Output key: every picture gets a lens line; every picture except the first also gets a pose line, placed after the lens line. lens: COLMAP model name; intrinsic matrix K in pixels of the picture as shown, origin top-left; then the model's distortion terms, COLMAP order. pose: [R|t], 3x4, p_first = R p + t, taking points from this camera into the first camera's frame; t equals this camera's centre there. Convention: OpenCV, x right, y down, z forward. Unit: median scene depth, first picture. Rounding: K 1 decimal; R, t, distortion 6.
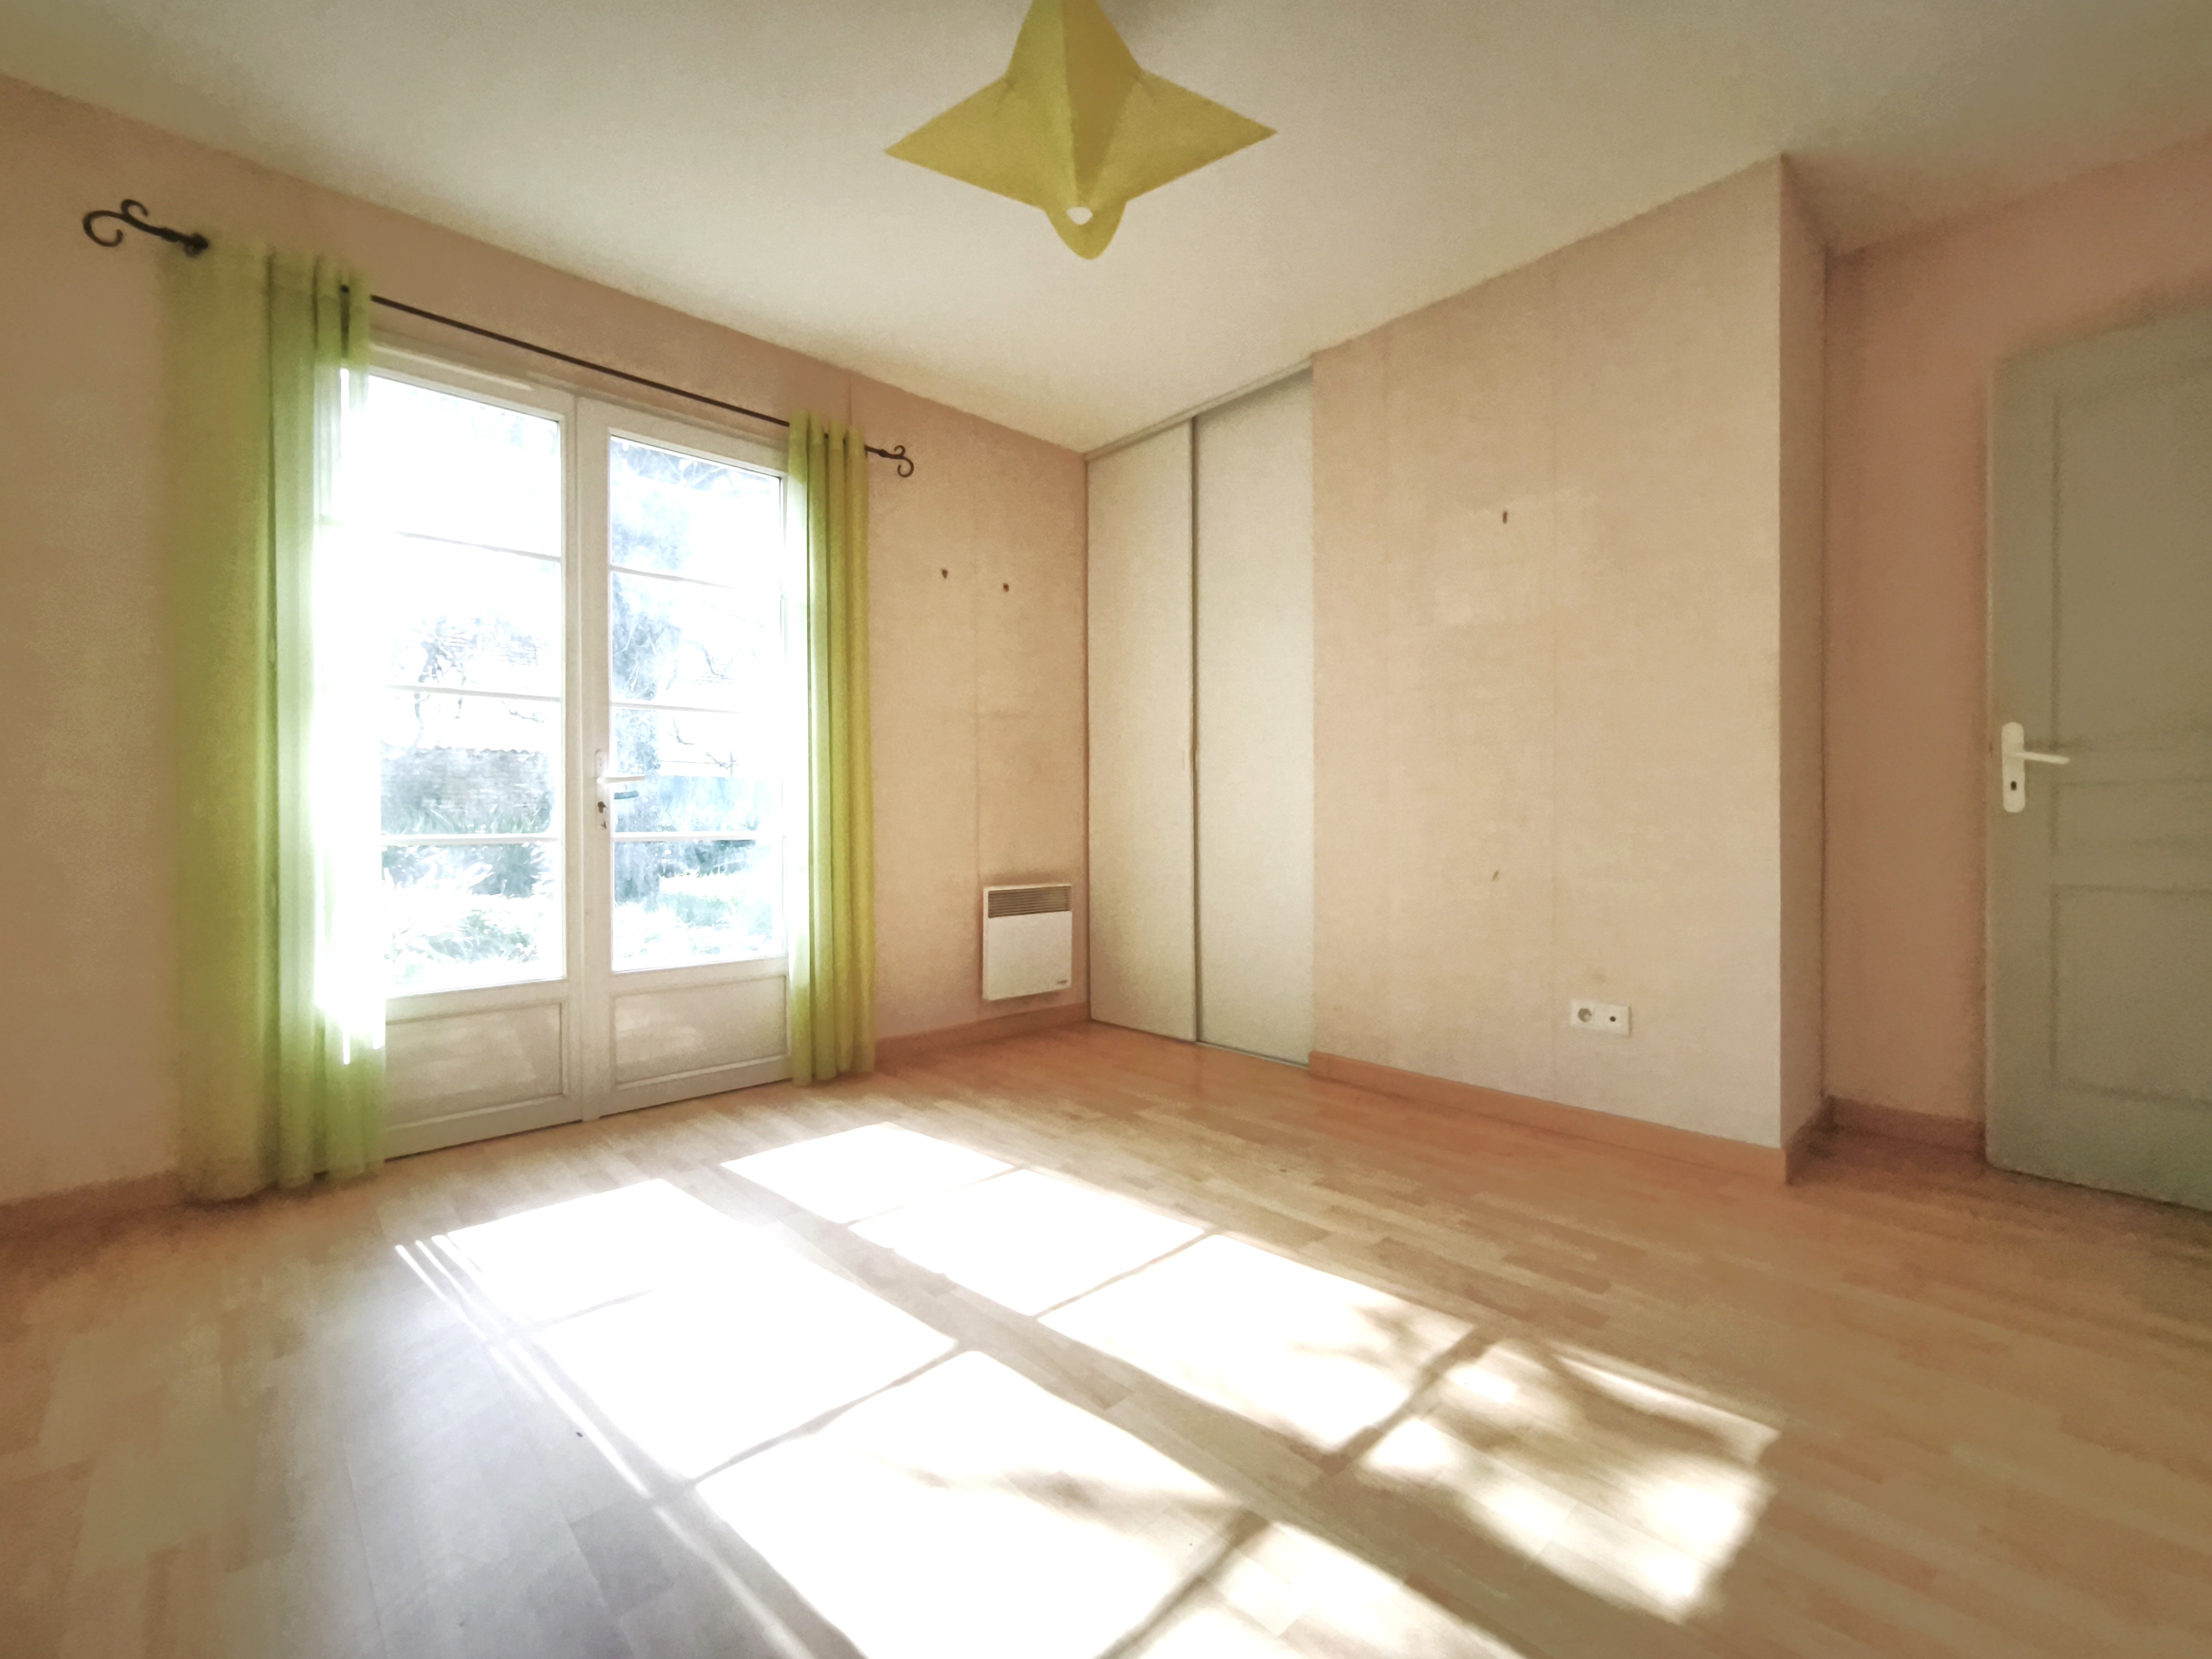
lens RADIAL K [[939.5, 0, 1105.3], [0, 939.5, 827.8], [0, 0, 1]] dist [-0.001905, 0.000259]
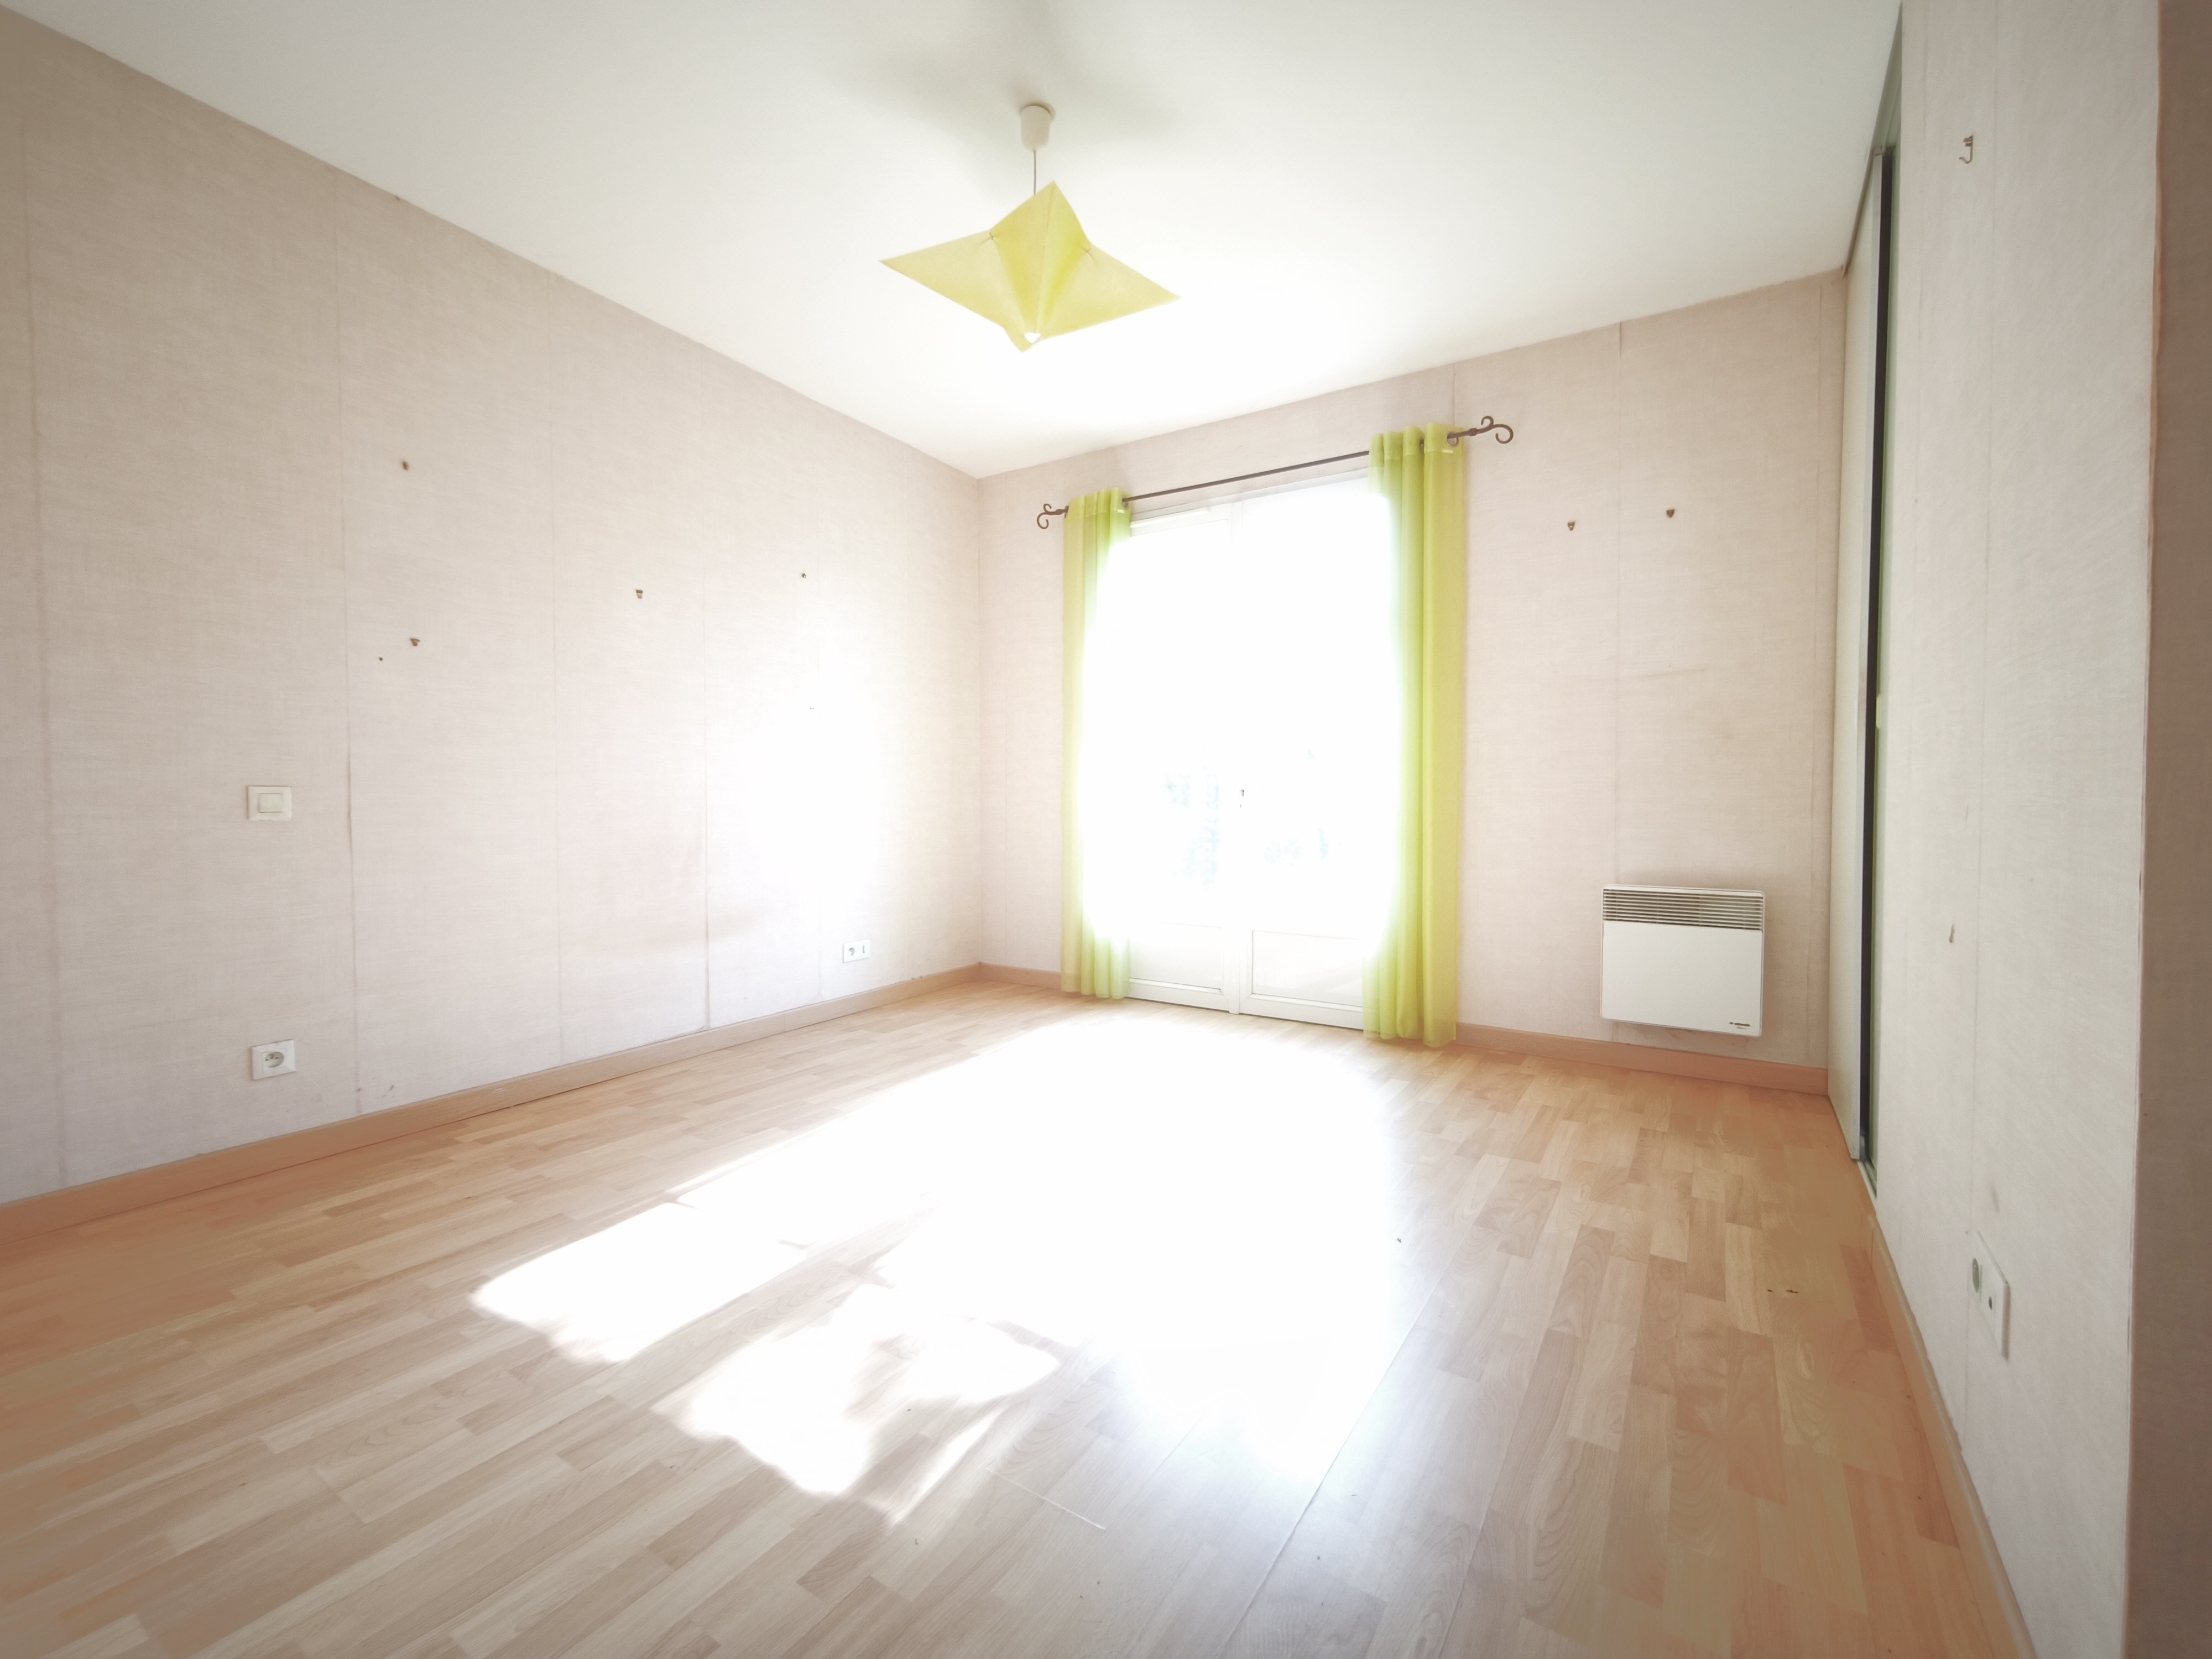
lens RADIAL K [[939.5, 0, 1104.0], [0, 939.5, 823.9], [0, 0, 1]] dist [-0.001905, 0.000259]
pose [[0.234356, 0.025390, -0.971819, 0.592314], [-0.012750, 0.999653, 0.023043, -0.004671], [0.972067, 0.006990, 0.234599, 0.366538]]
